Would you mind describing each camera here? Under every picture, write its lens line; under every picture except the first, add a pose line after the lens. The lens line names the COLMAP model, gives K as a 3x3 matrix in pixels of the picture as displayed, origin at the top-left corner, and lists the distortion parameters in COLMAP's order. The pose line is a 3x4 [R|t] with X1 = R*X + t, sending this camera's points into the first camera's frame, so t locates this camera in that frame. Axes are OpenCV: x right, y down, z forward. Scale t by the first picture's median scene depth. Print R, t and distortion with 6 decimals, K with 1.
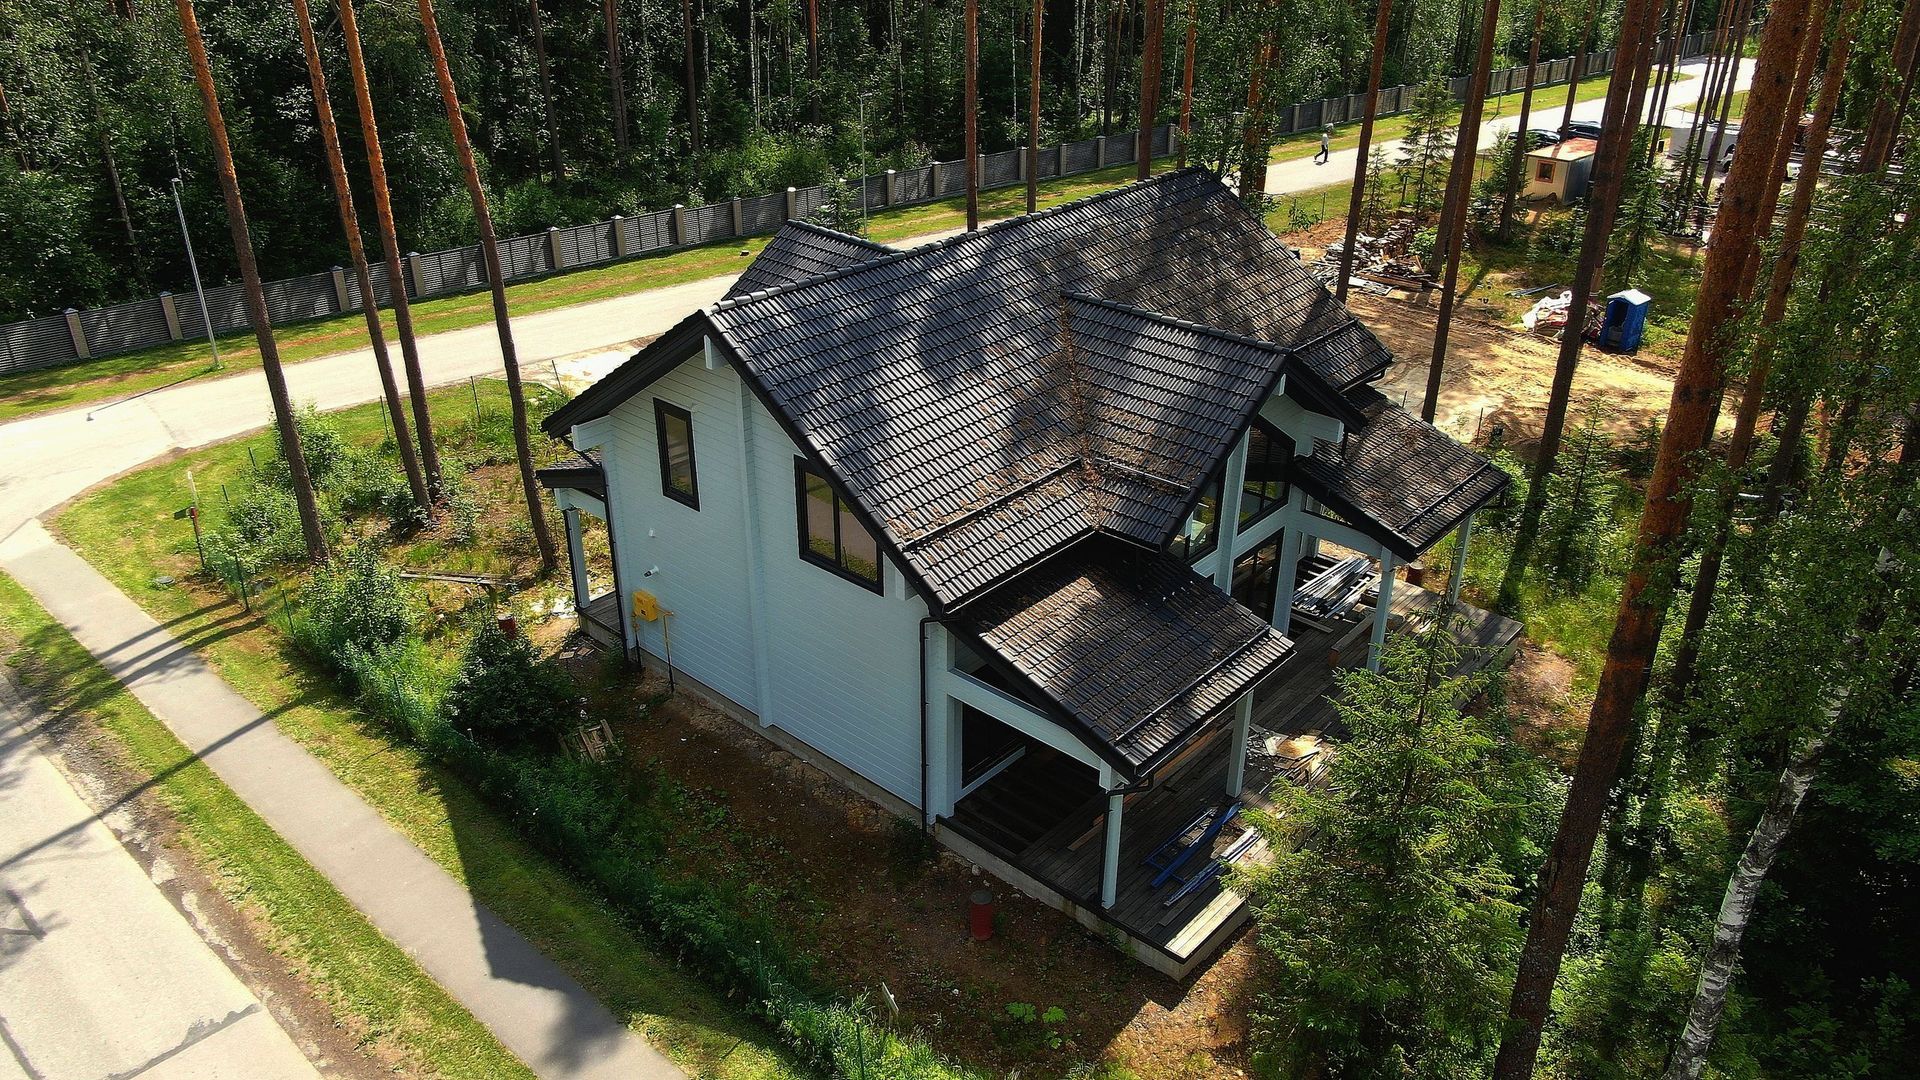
lens RADIAL K [[1378.1, 0, 960.0], [0, 1378.1, 540.0], [0, 0, 1]] dist [-0.008069, 0.003336]
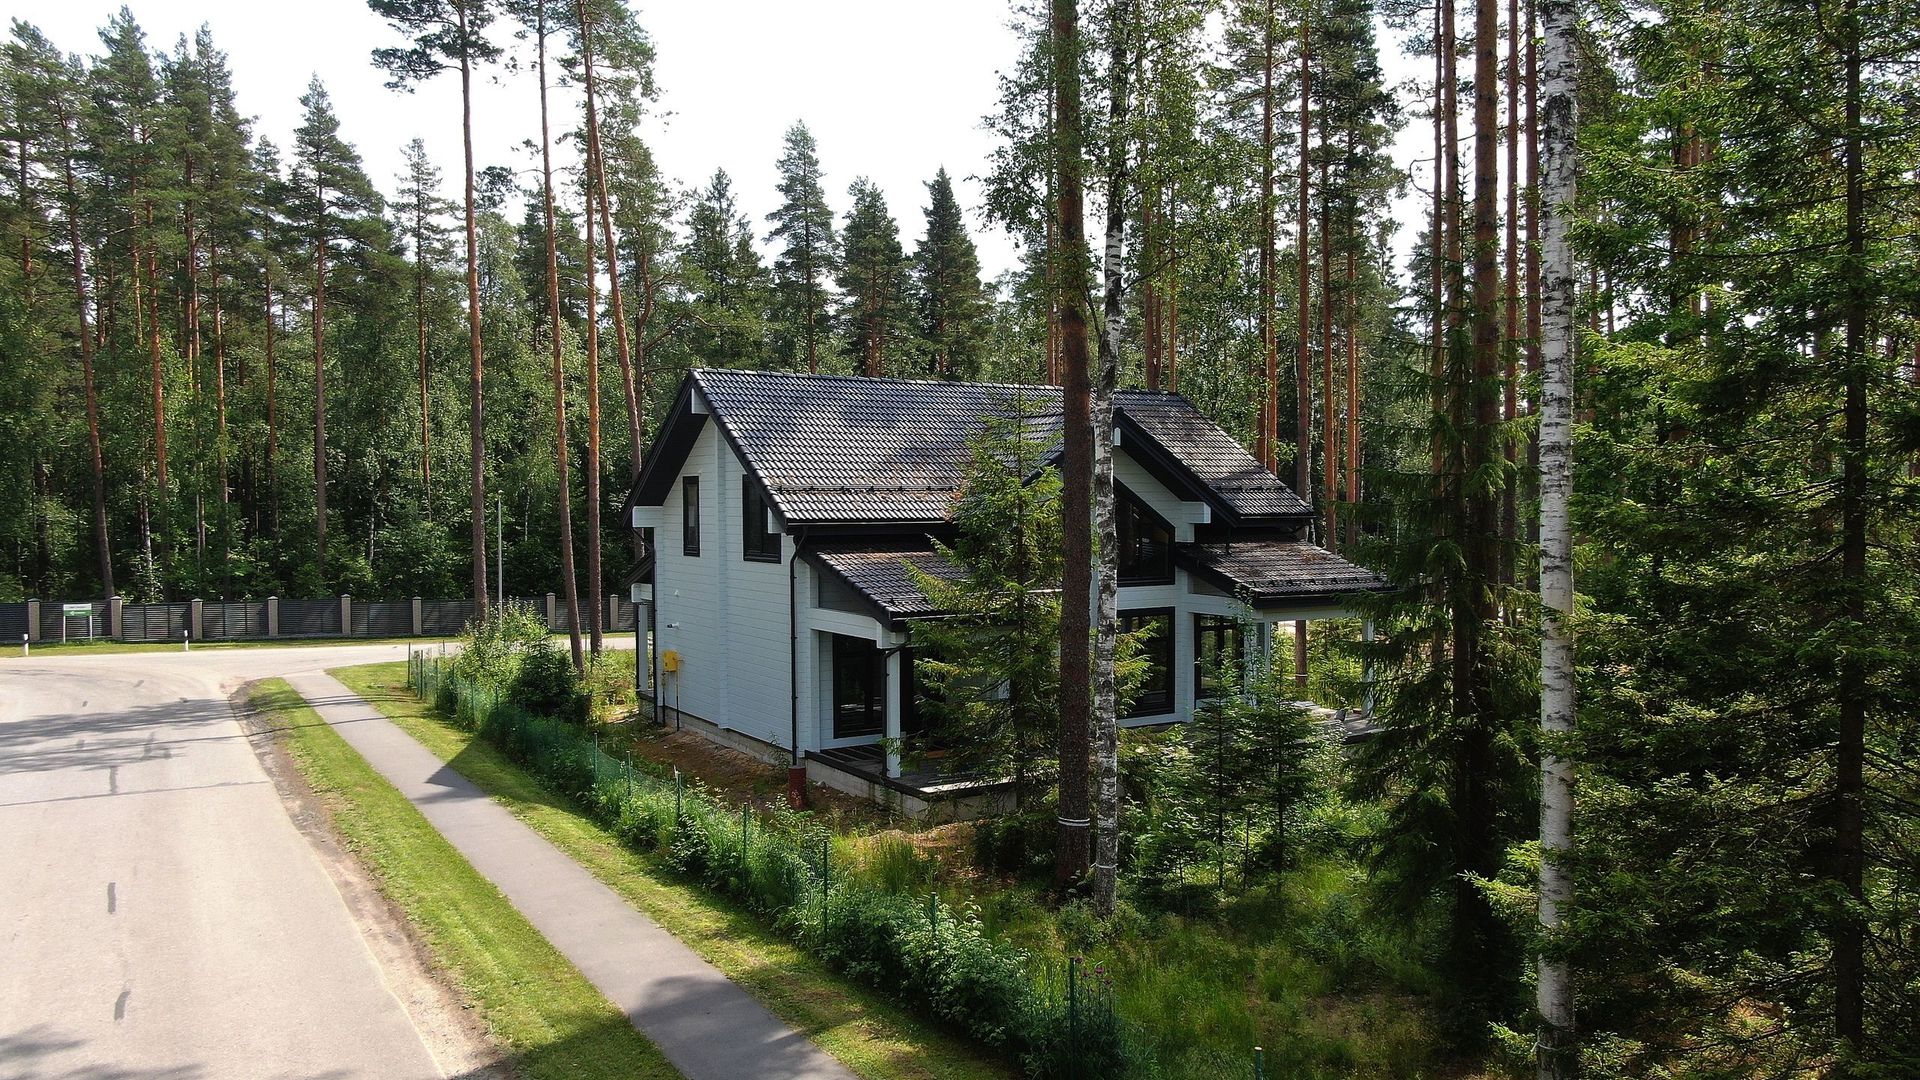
lens RADIAL K [[1378.1, 0, 960.0], [0, 1378.1, 540.0], [0, 0, 1]] dist [-0.008069, 0.003336]
pose [[0.958371, -0.000778, -0.285524, 0.477553], [-0.122618, 0.901967, -0.414029, 0.538545], [0.257856, 0.431803, 0.864324, -0.094435]]
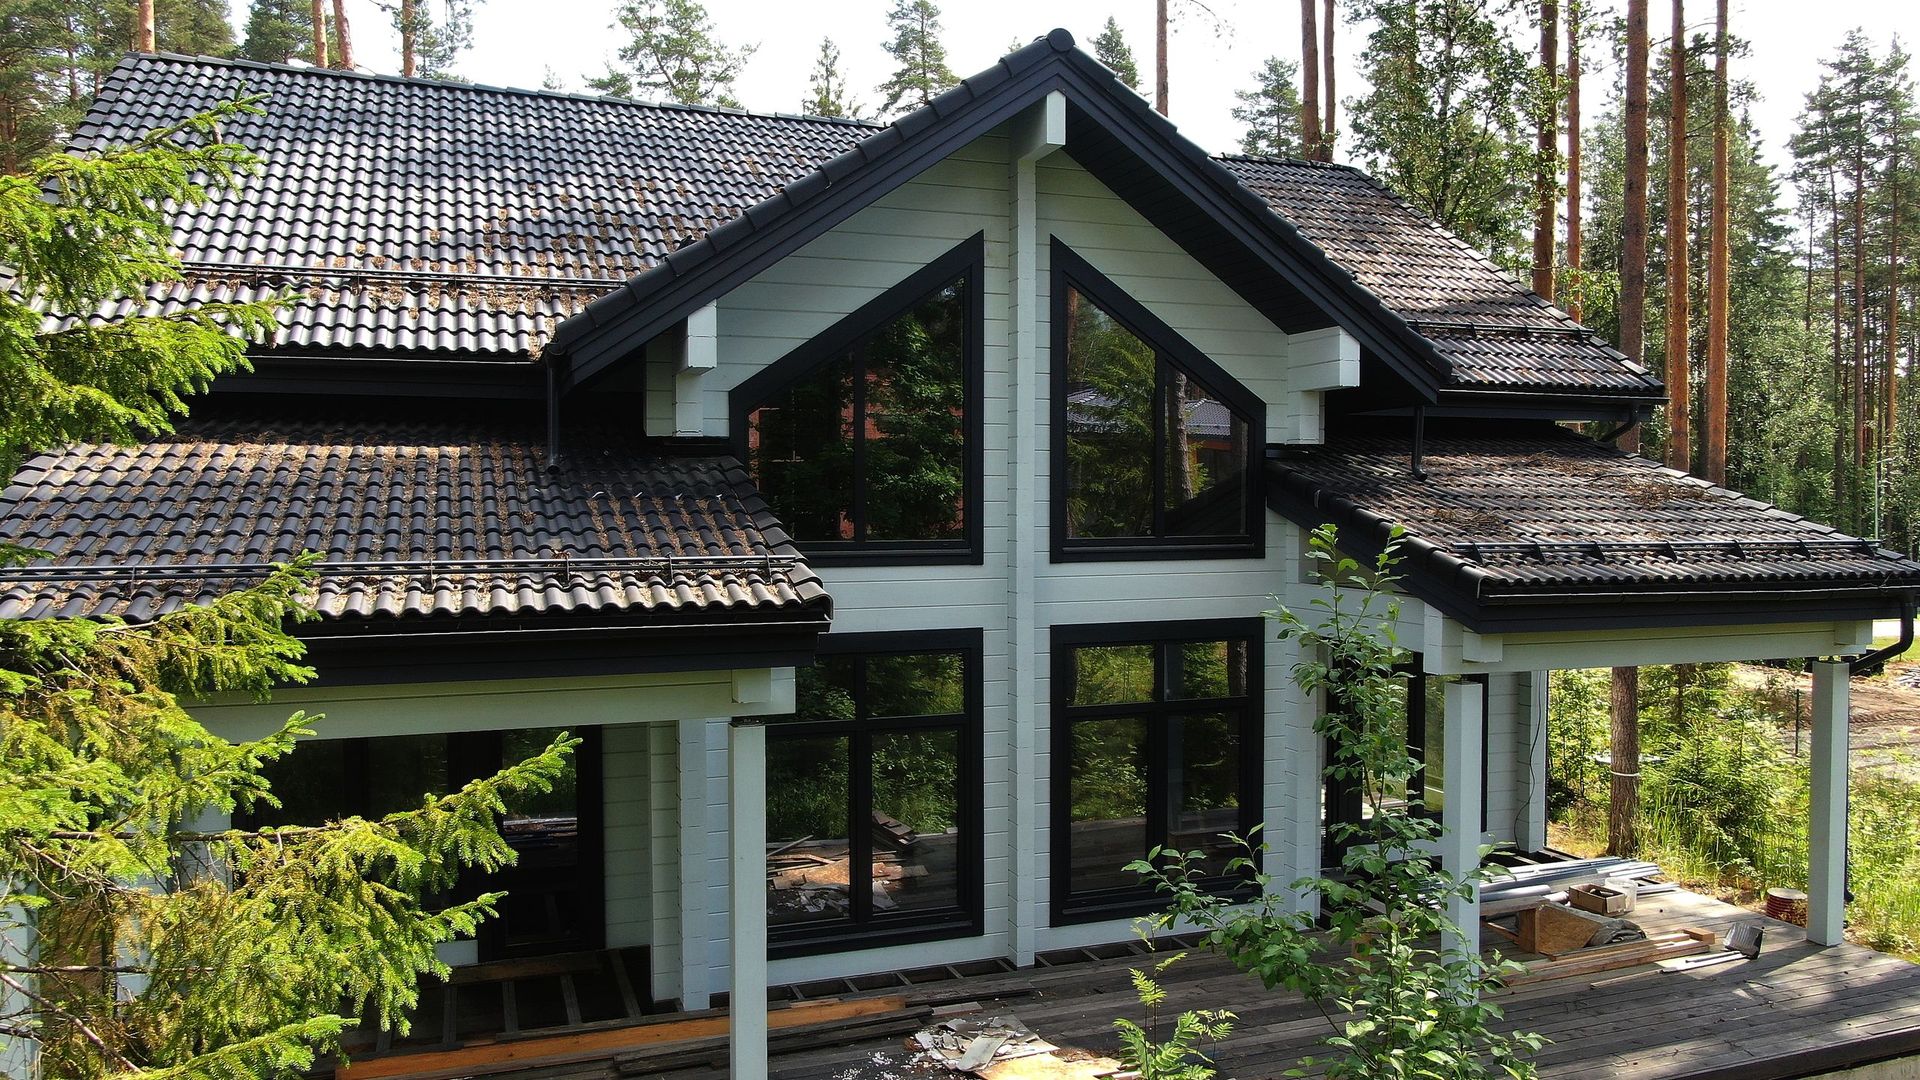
lens RADIAL K [[1378.1, 0, 960.0], [0, 1378.1, 540.0], [0, 0, 1]] dist [-0.008069, 0.003336]
pose [[0.880018, 0.010012, -0.474835, 0.432929], [-0.213422, 0.901486, -0.376529, 0.184753], [0.424287, 0.432693, 0.795461, 0.732606]]
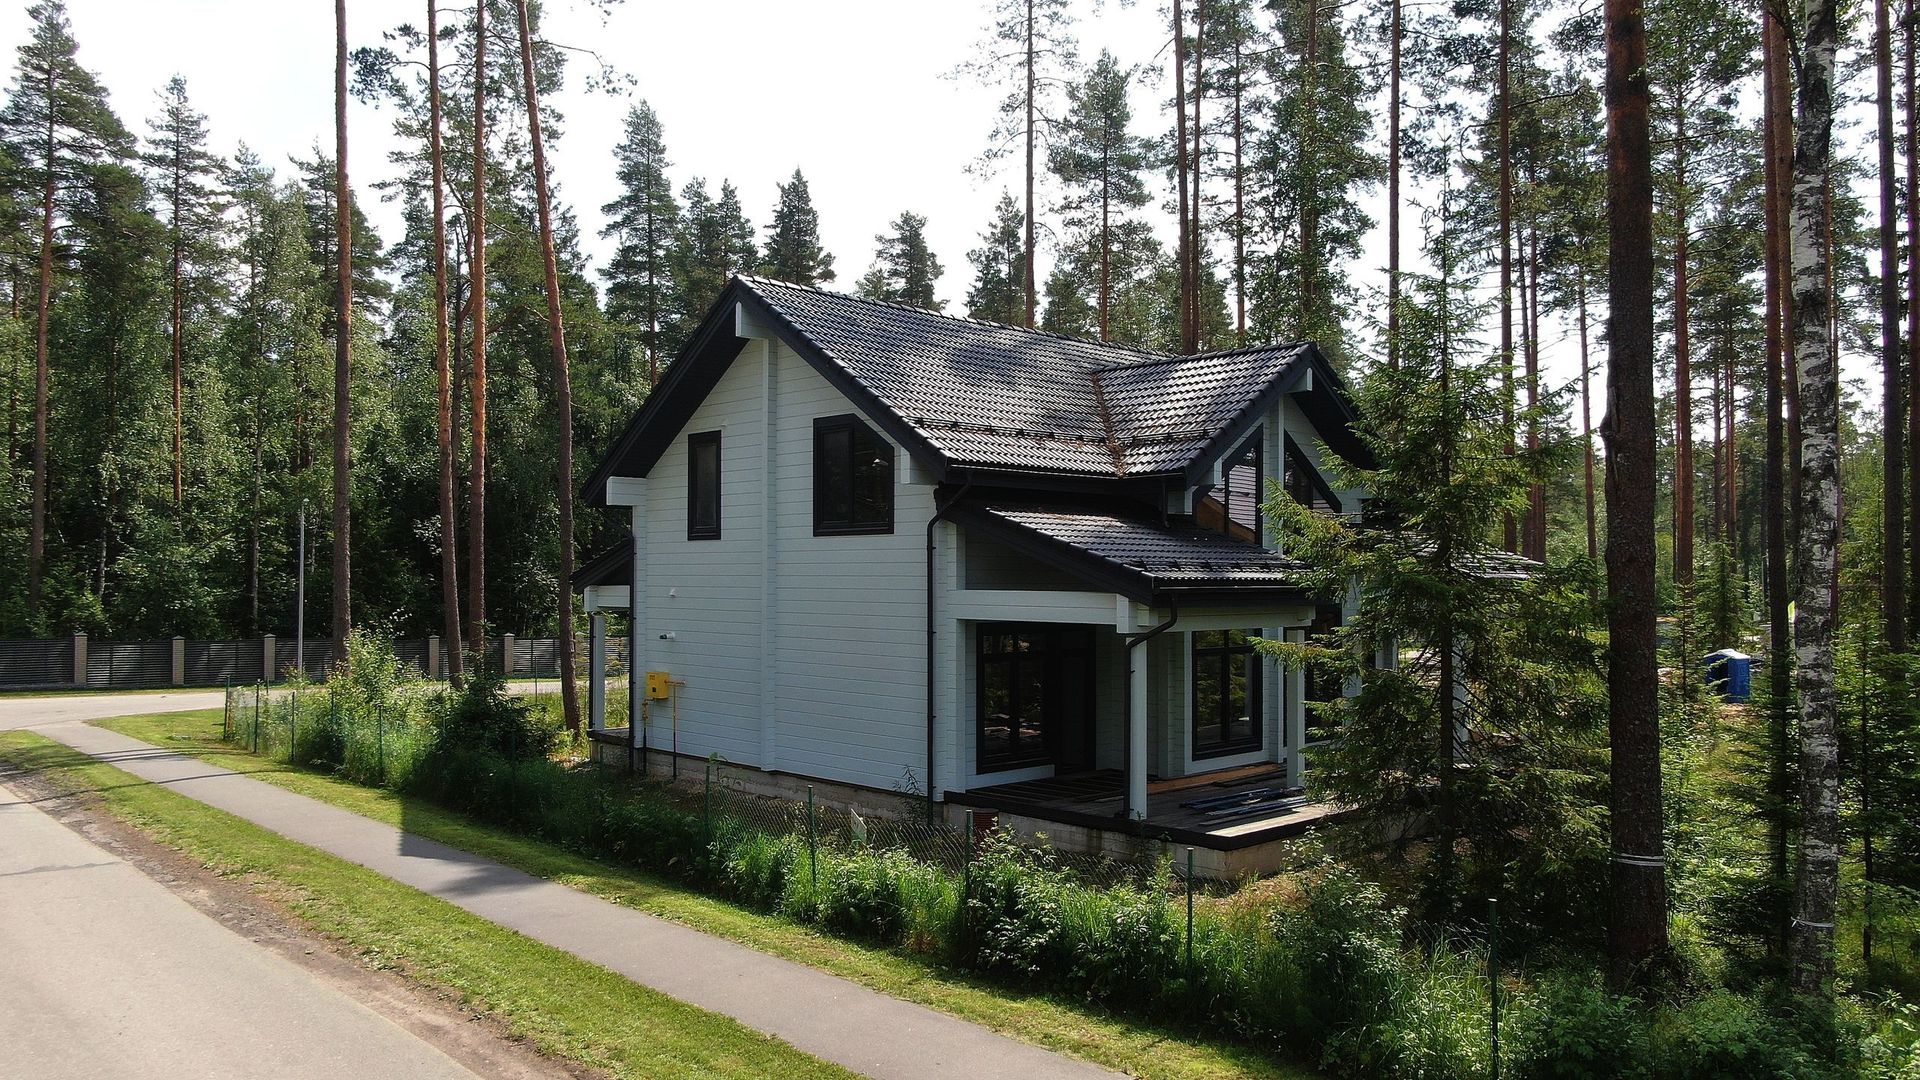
lens RADIAL K [[1378.1, 0, 960.0], [0, 1378.1, 540.0], [0, 0, 1]] dist [-0.008069, 0.003336]
pose [[0.996579, -0.006310, -0.082405, 0.066879], [-0.034106, 0.876817, -0.479614, 0.493328], [0.075281, 0.480784, 0.873602, 0.181568]]
